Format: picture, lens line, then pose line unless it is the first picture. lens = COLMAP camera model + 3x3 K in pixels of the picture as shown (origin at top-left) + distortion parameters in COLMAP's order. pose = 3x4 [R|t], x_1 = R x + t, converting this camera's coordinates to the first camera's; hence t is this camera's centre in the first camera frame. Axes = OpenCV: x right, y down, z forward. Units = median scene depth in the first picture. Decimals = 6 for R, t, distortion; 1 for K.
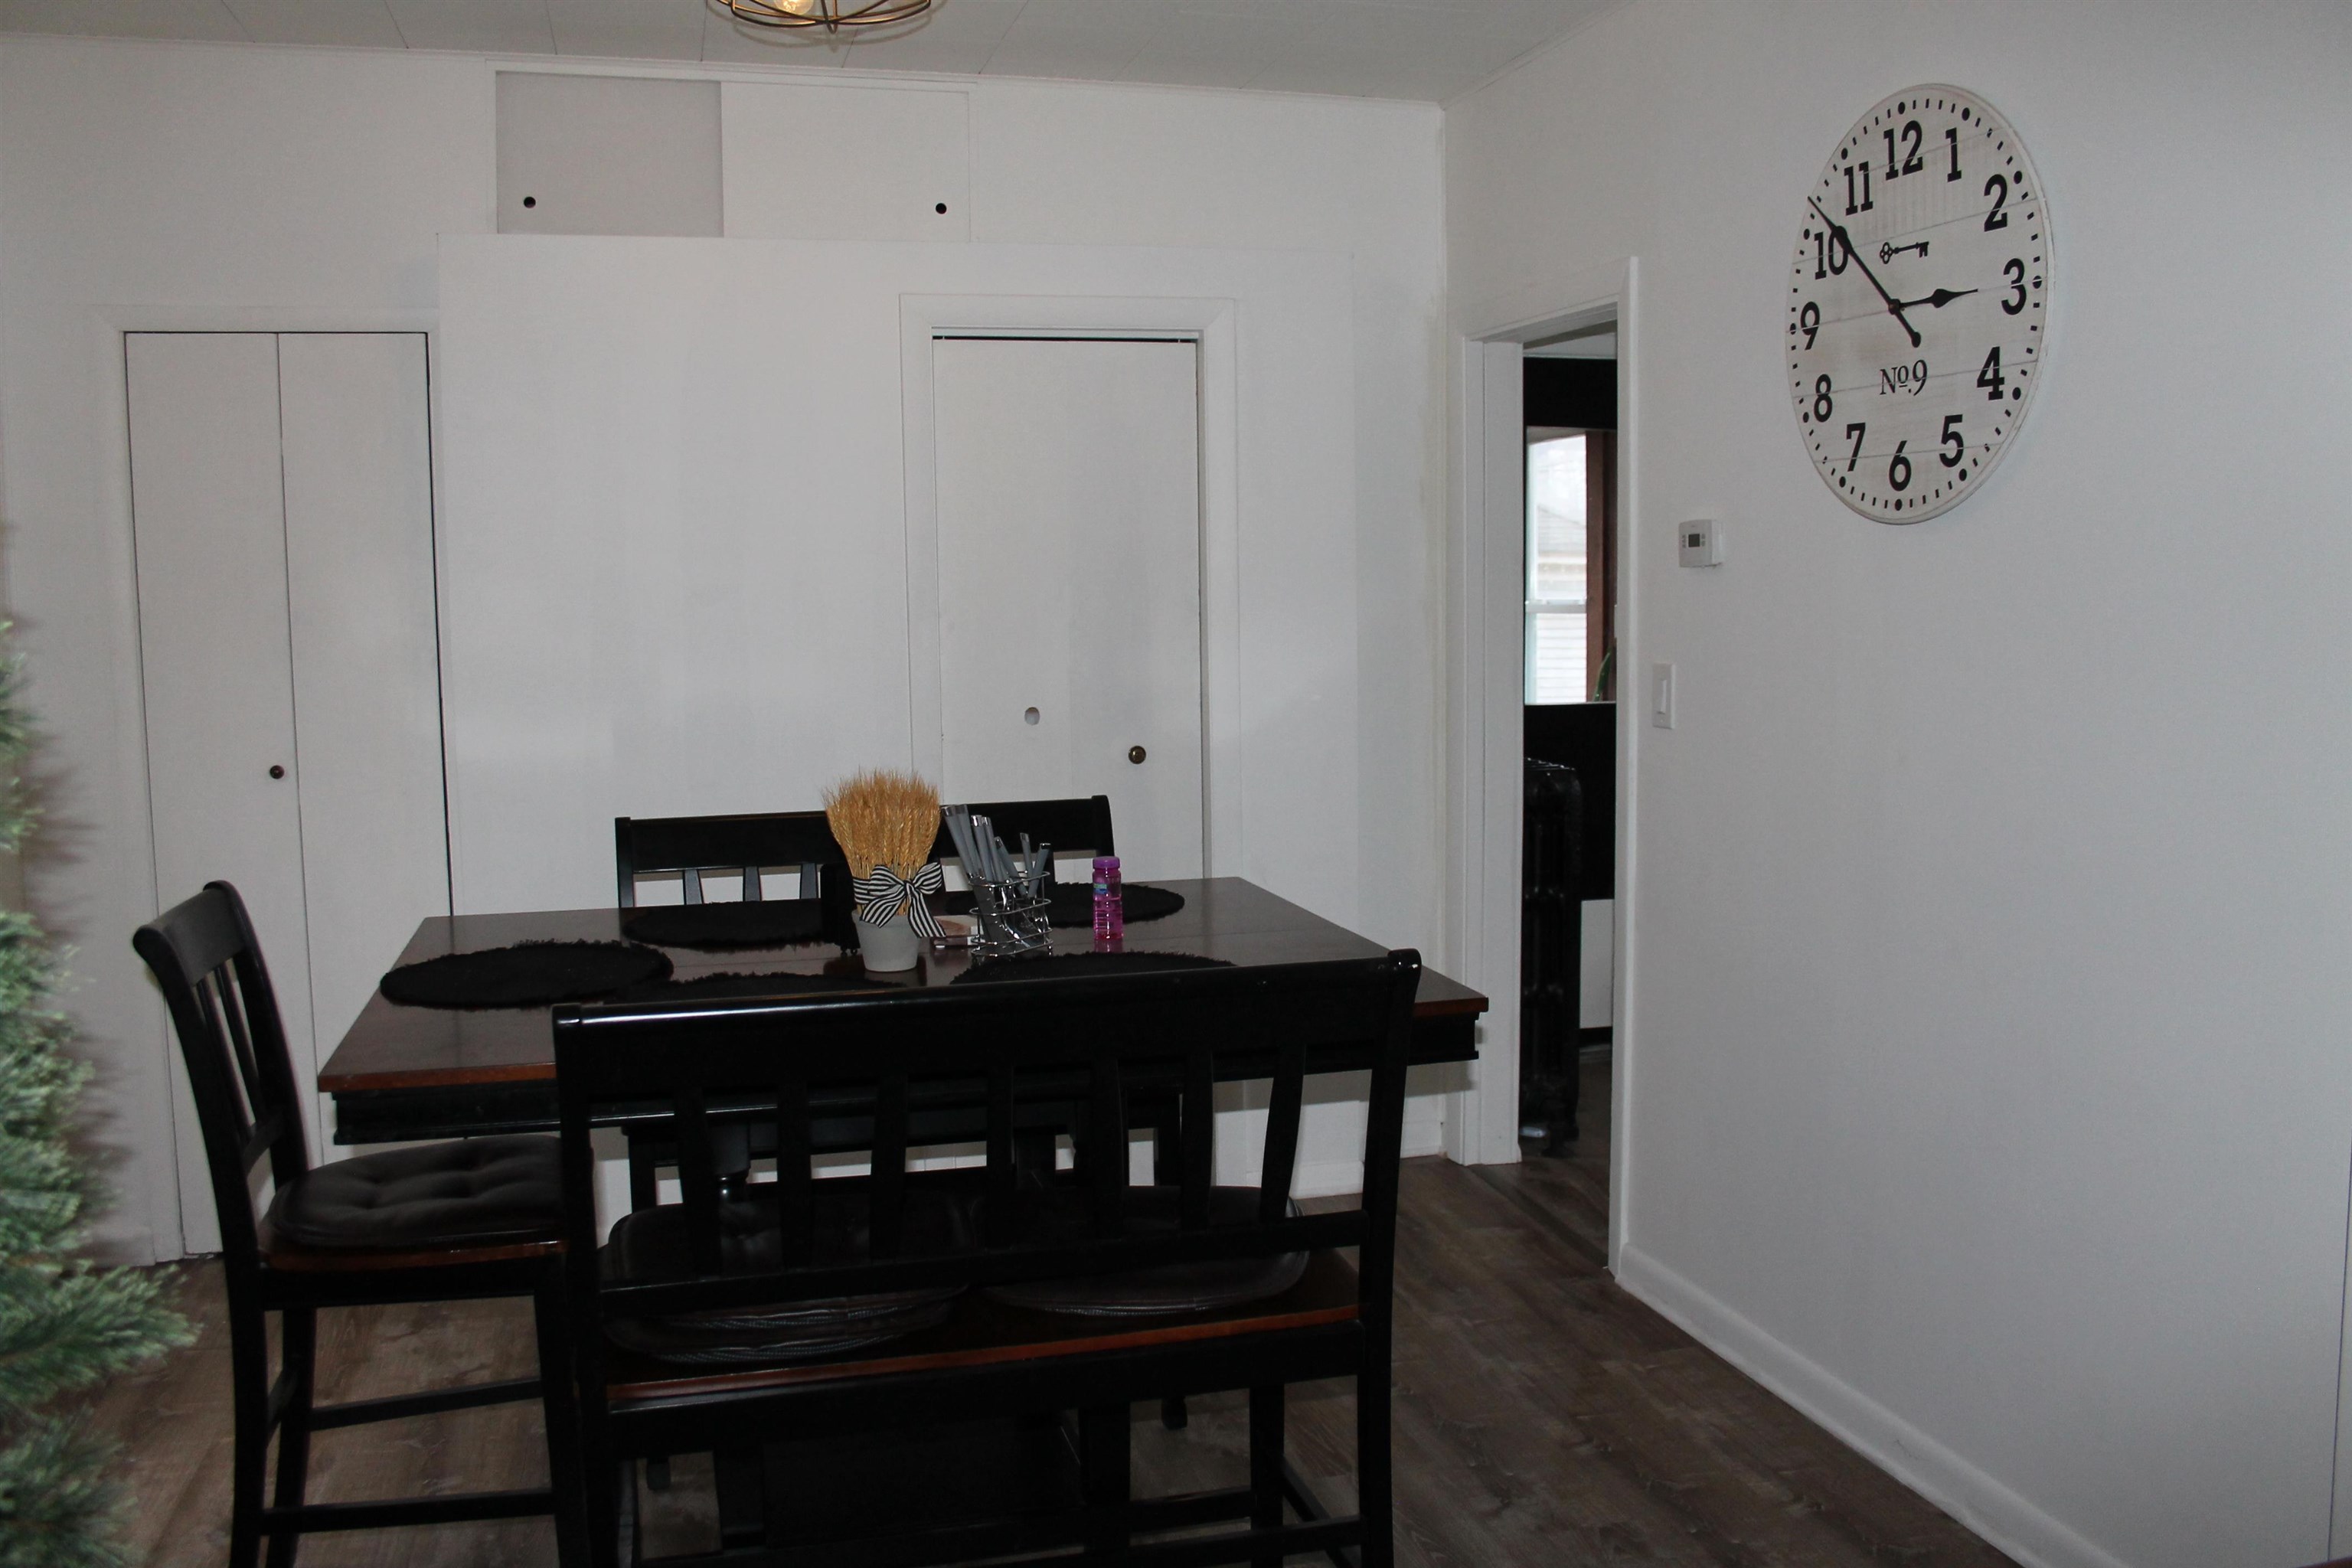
lens RADIAL K [[1944.6, 0, 1176.0], [0, 1944.6, 767.4], [0, 0, 1]] dist [-0.156179, 0.130242]
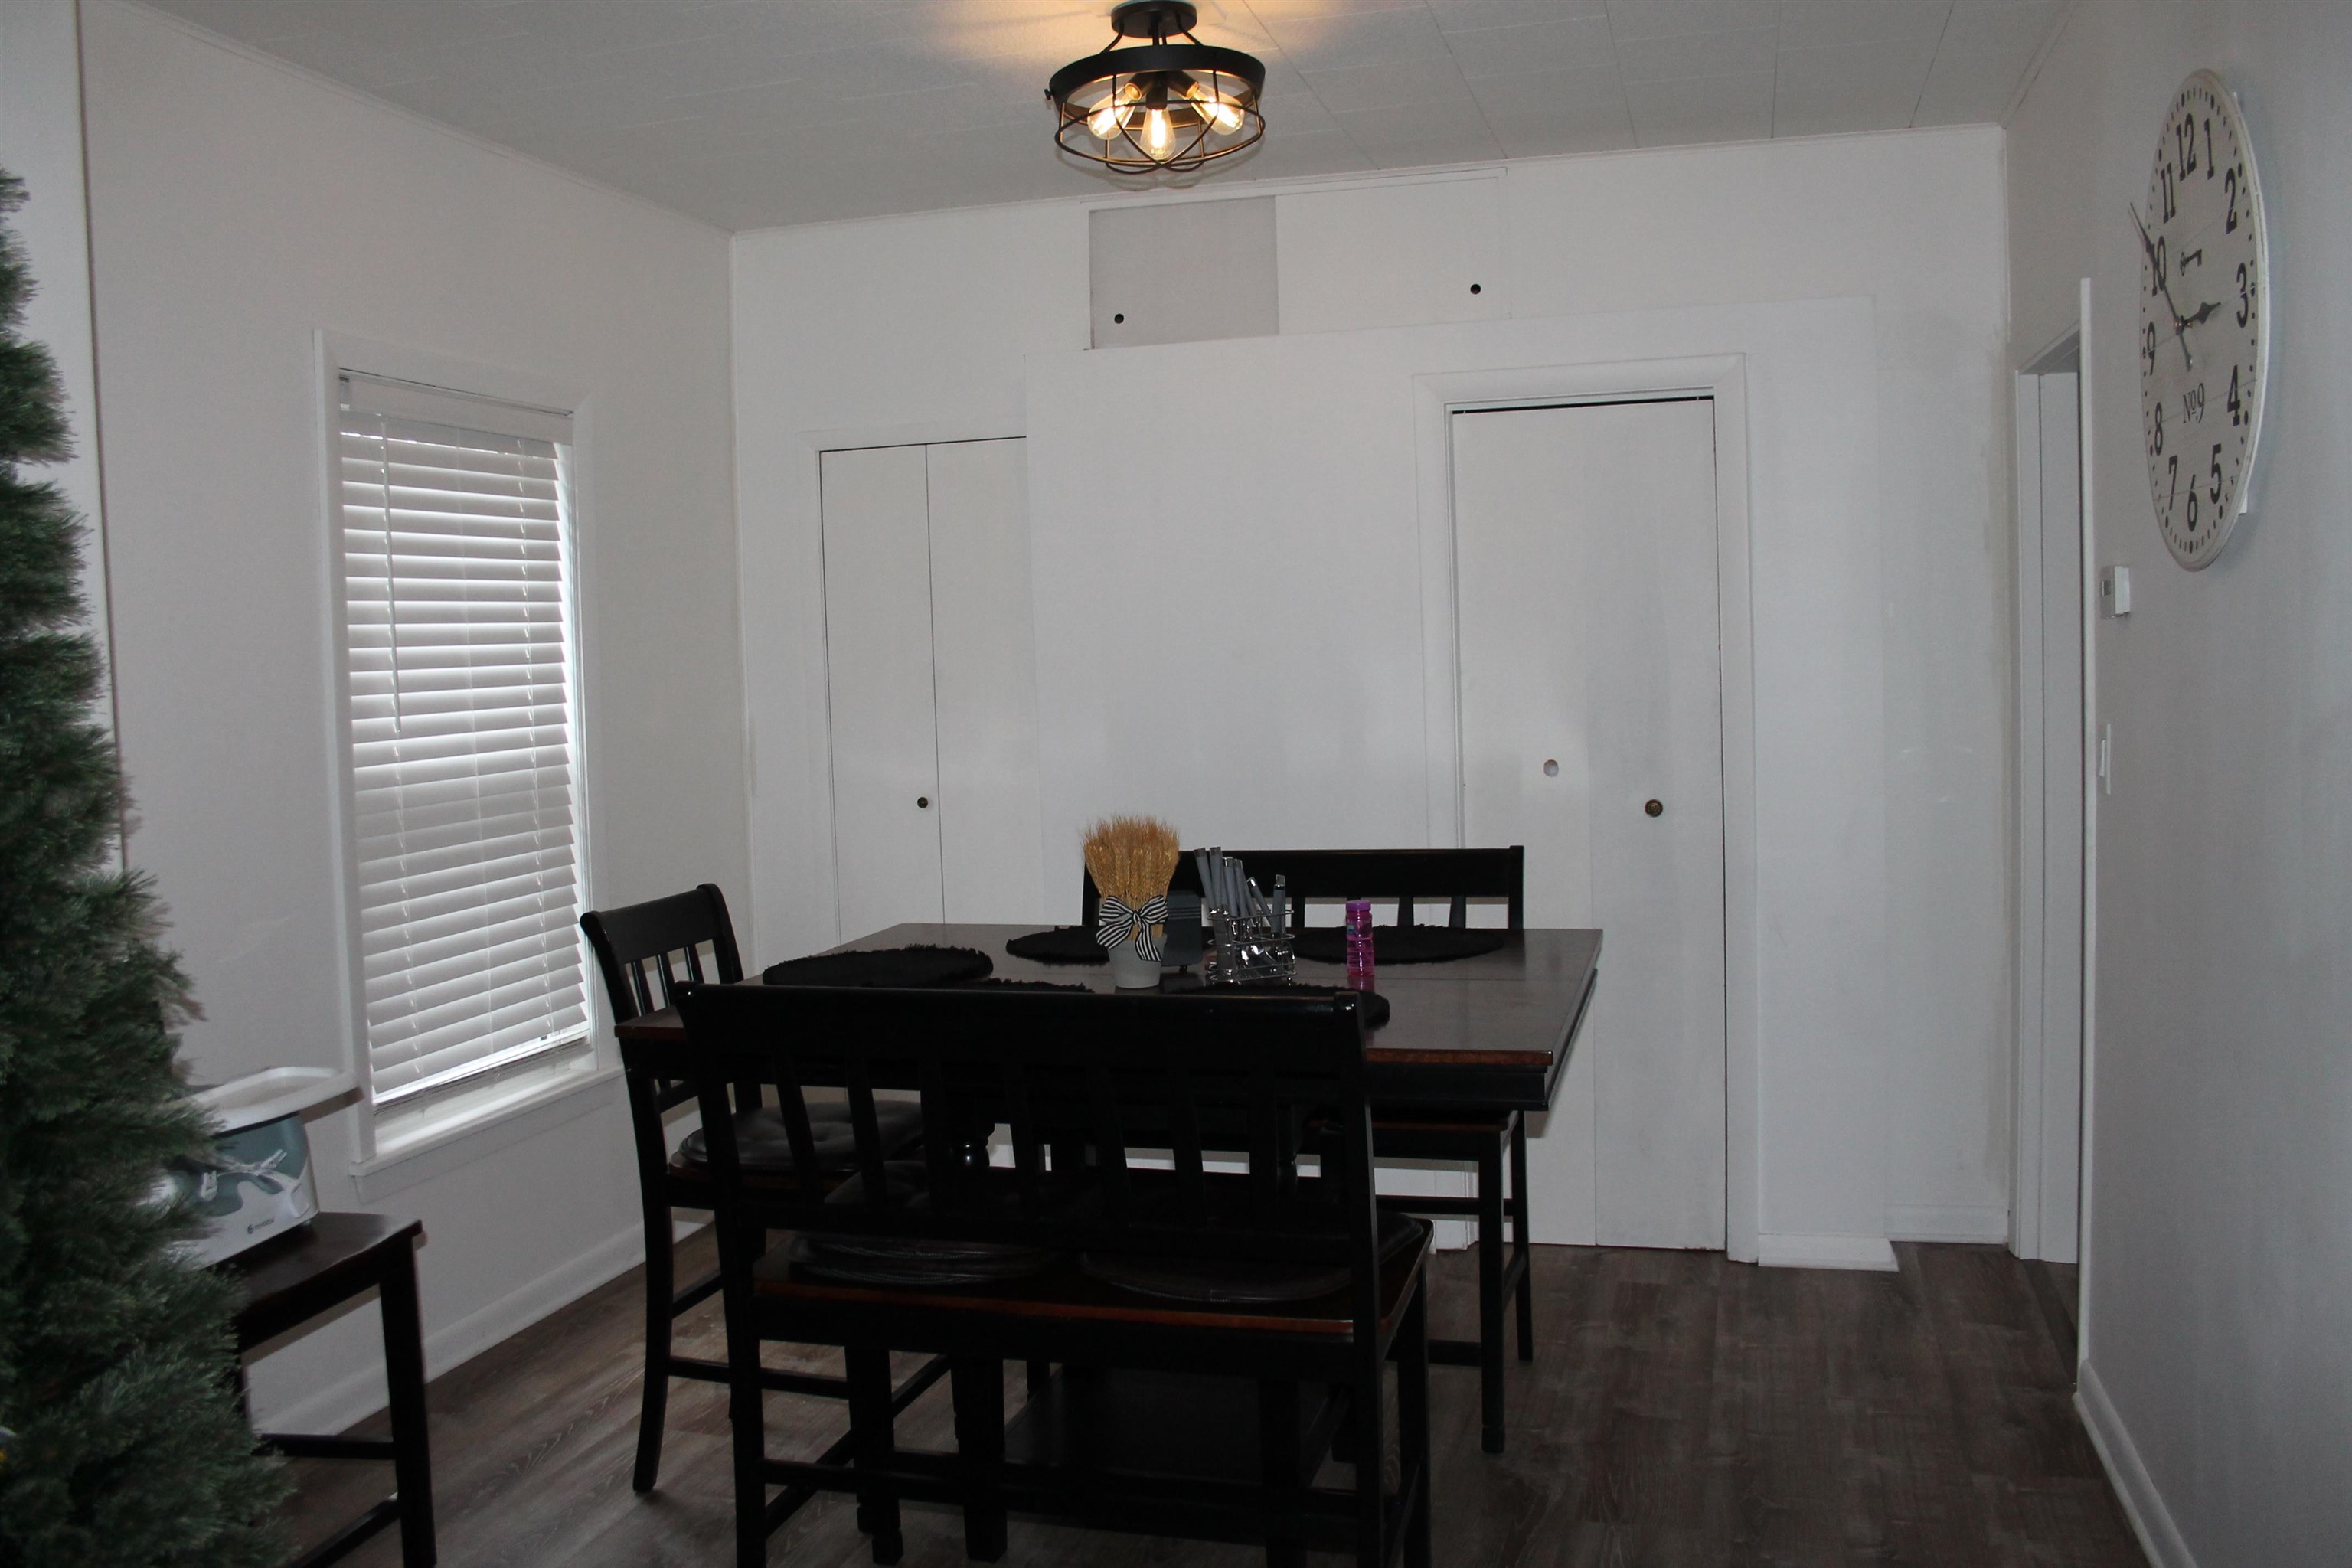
lens RADIAL K [[1944.6, 0, 1176.0], [0, 1944.6, 767.4], [0, 0, 1]] dist [-0.156179, 0.130242]
pose [[0.857605, 0.016621, -0.514041, 0.419490], [-0.027436, 0.999533, -0.013453, -0.010766], [0.513577, 0.025641, 0.857660, 0.010823]]
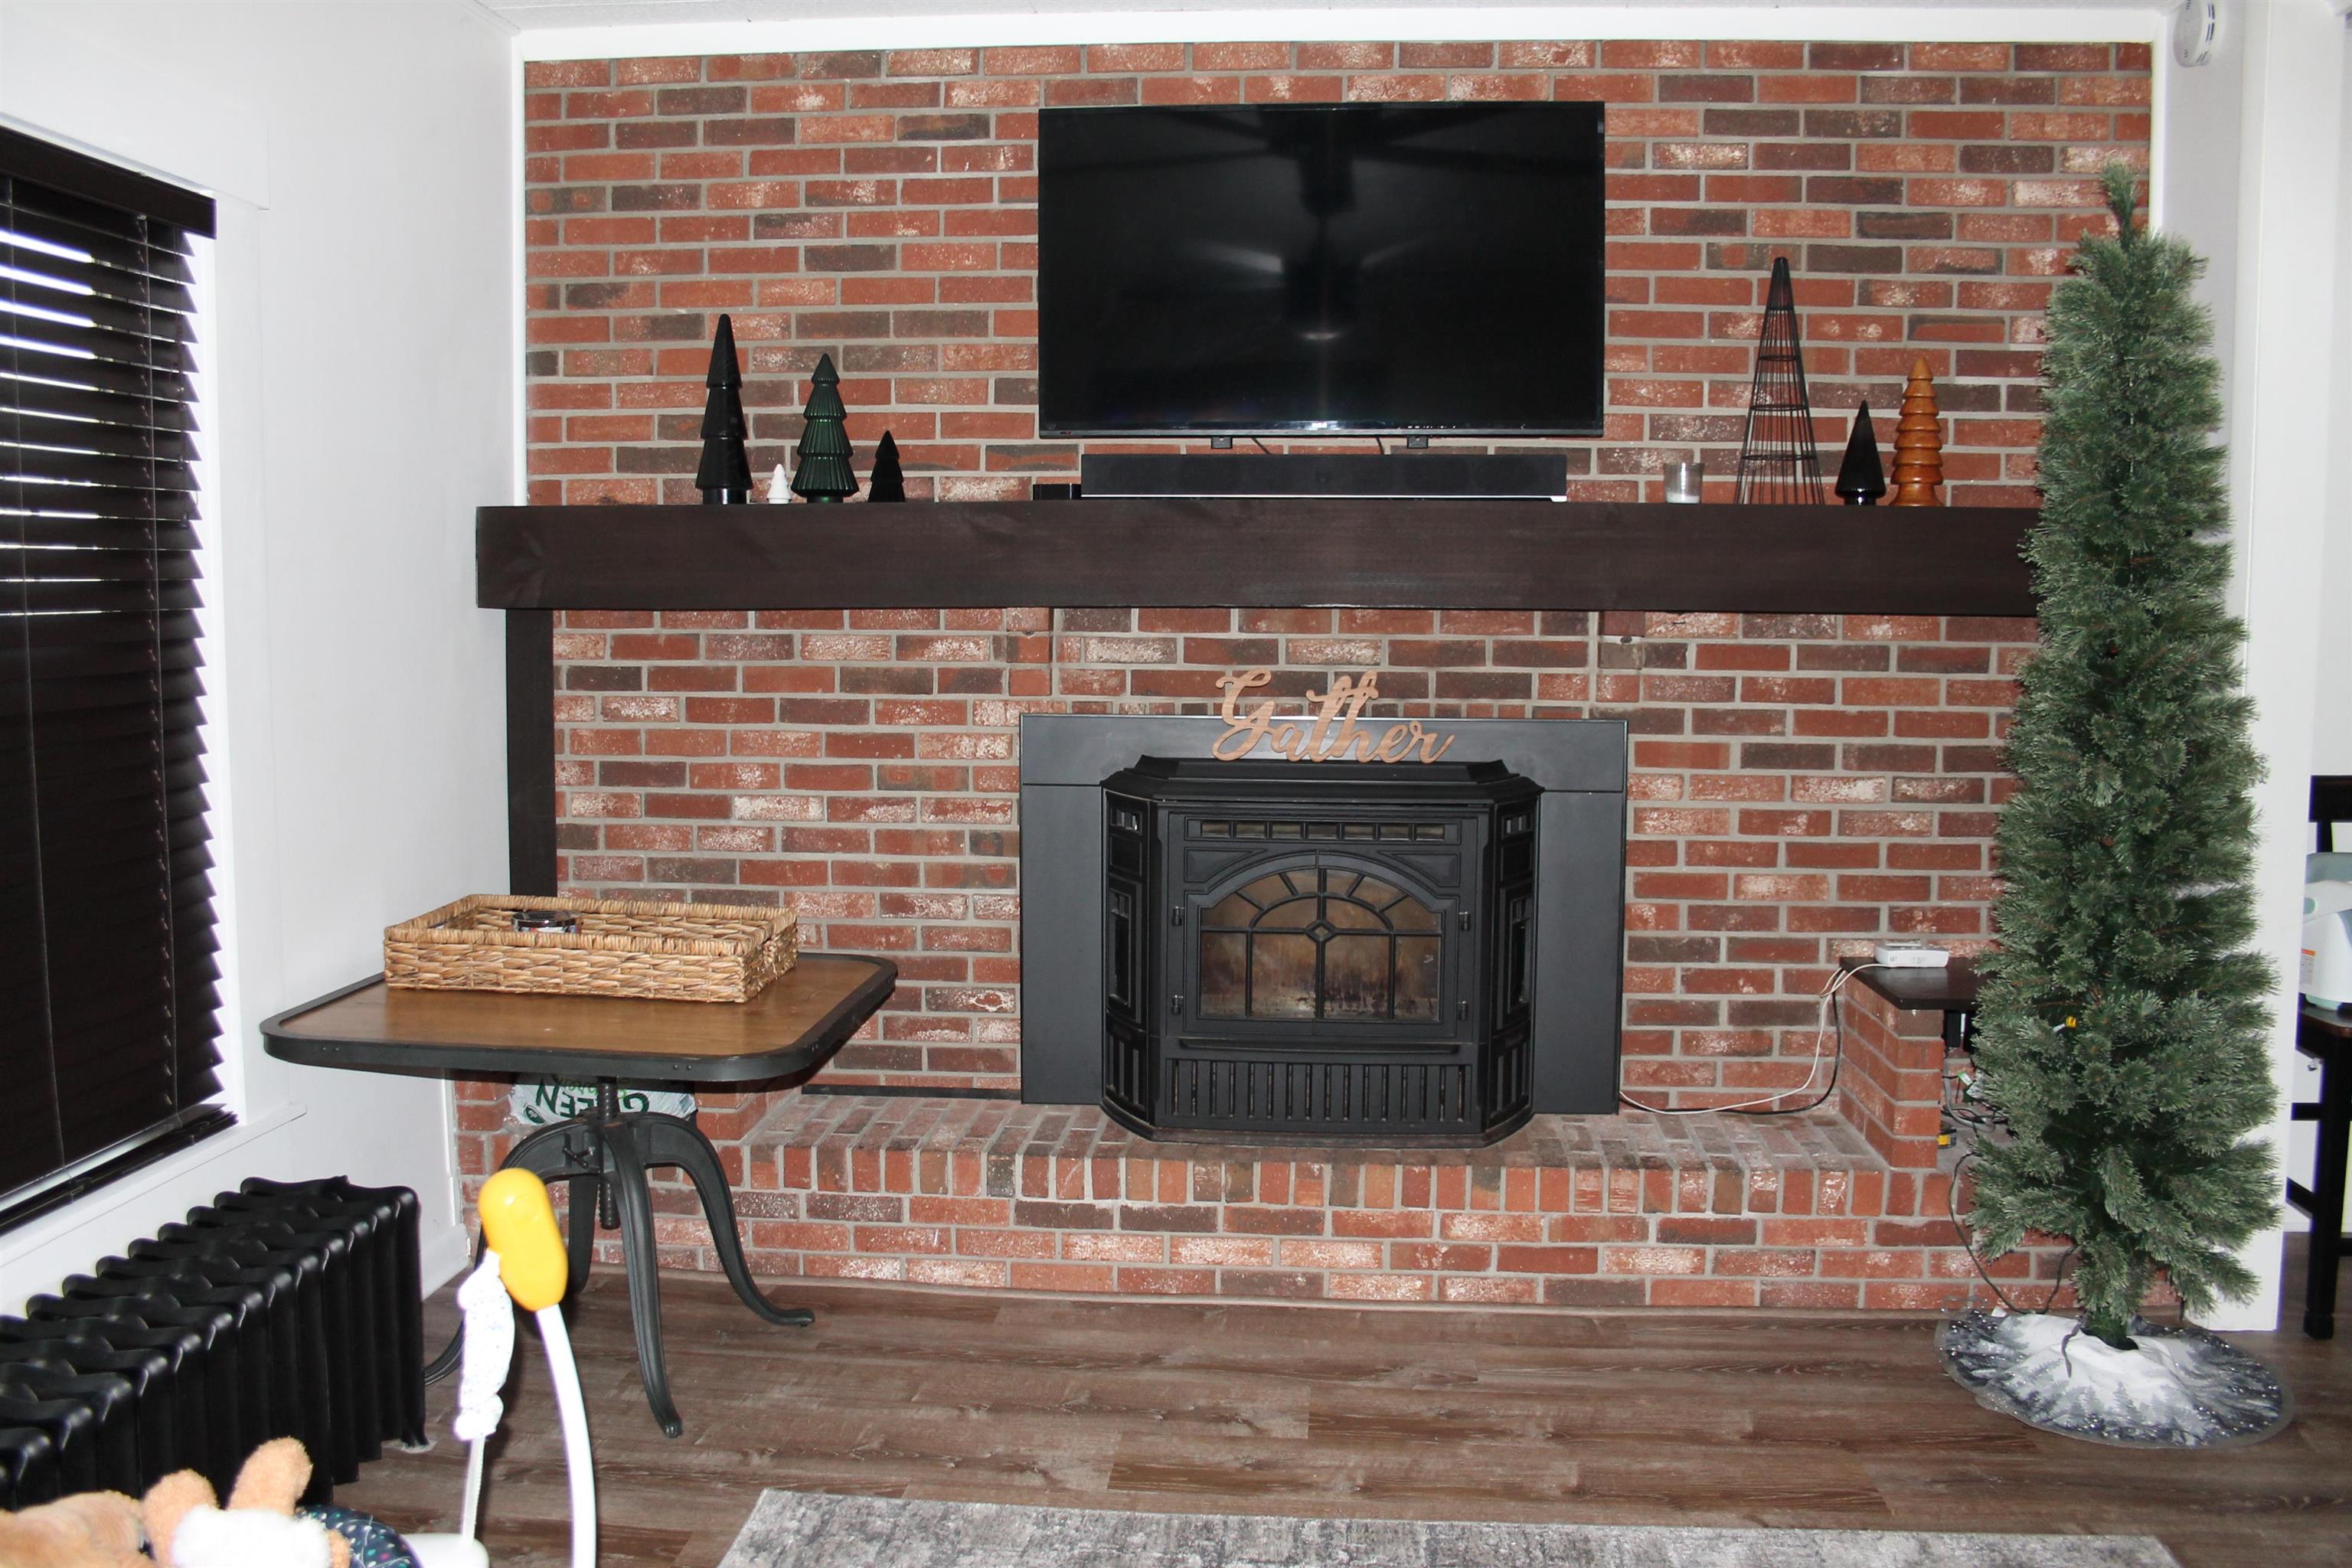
lens RADIAL K [[1944.6, 0, 1176.0], [0, 1944.6, 767.4], [0, 0, 1]] dist [-0.156179, 0.130242]
pose [[-0.343923, 0.094272, -0.934254, 0.952314], [-0.083986, 0.987871, 0.130600, -0.019305], [0.935234, 0.123380, -0.331834, 0.195797]]
